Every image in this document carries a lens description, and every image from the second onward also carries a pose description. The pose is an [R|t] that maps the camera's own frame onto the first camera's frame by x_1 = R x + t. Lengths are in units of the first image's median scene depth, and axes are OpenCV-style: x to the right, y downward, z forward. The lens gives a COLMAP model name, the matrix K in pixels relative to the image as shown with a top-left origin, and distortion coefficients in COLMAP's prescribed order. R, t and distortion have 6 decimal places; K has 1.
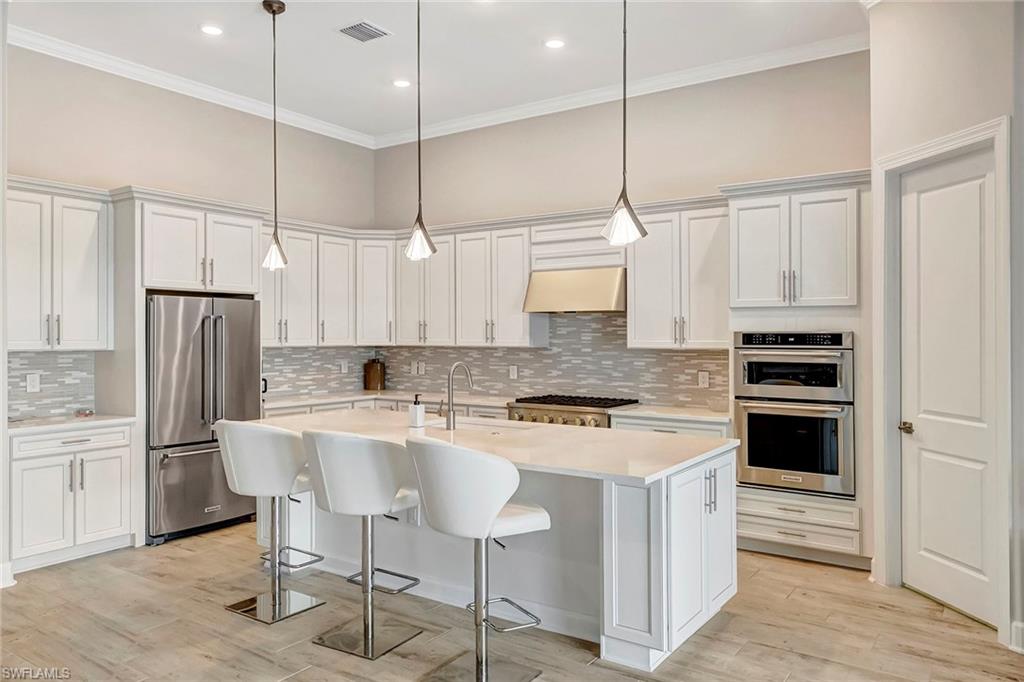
lens RADIAL K [[720.7, 0, 514.1], [0, 720.7, 332.0], [0, 0, 1]] dist [0.000742, -0.000034]
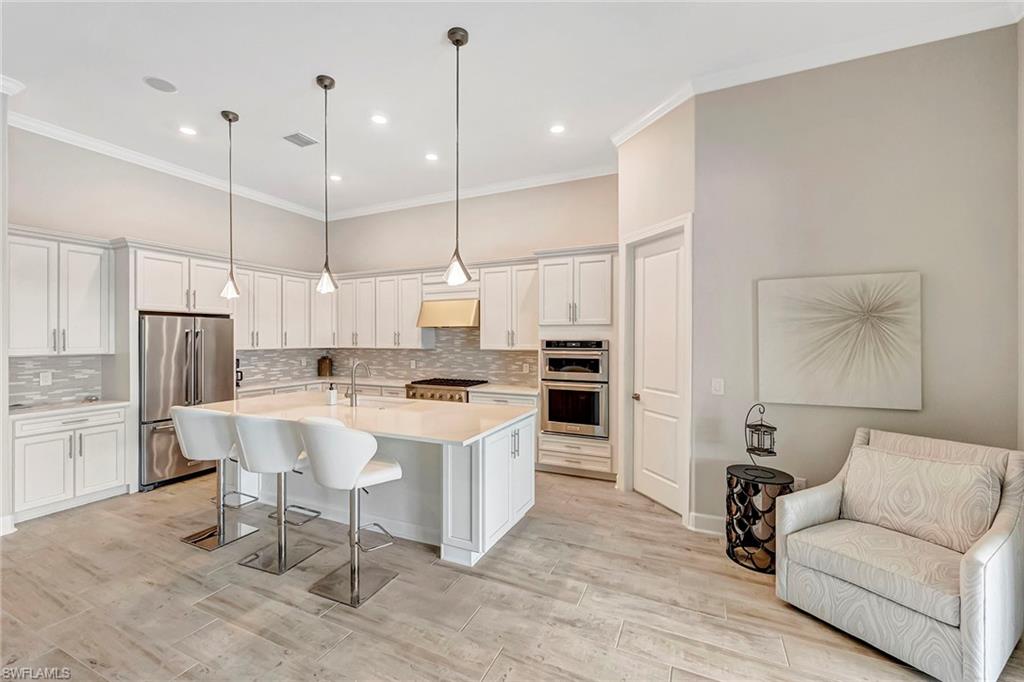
lens RADIAL K [[416.1, 0, 508.5], [0, 416.1, 342.0], [0, 0, 1]] dist [0.002122, 0.001184]
pose [[0.985979, -0.005216, 0.166787, 0.079029], [0.002641, 0.999874, 0.015655, -0.010992], [-0.166847, -0.014995, 0.985869, 0.081495]]
